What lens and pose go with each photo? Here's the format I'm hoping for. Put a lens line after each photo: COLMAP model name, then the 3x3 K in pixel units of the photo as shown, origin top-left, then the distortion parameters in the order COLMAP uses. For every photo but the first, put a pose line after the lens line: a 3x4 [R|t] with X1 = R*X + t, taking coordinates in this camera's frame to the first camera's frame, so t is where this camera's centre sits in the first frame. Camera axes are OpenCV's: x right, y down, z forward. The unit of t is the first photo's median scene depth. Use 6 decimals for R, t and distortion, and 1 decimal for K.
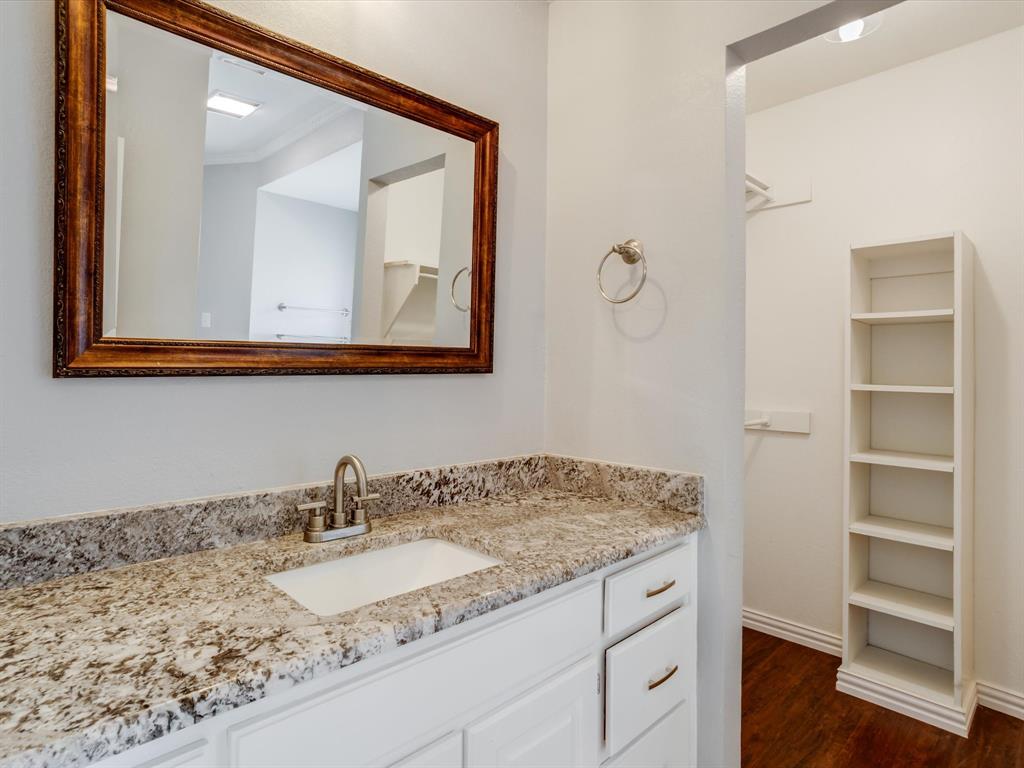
lens RADIAL K [[558.2, 0, 490.8], [0, 558.2, 367.8], [0, 0, 1]] dist [-0.042064, 0.024396]
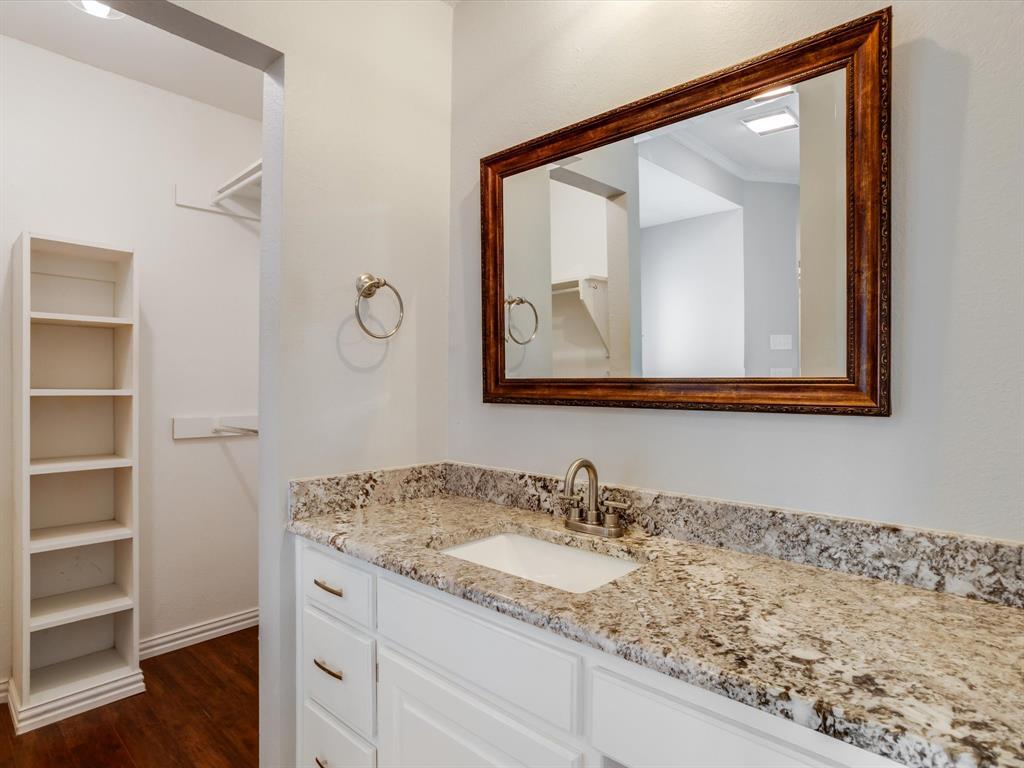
lens RADIAL K [[558.2, 0, 490.8], [0, 558.2, 367.8], [0, 0, 1]] dist [-0.042064, 0.024396]
pose [[0.064015, -0.051621, -0.996613, 0.579065], [-0.026310, 0.998227, -0.053394, -0.000274], [0.997602, 0.029639, 0.062543, 0.547460]]
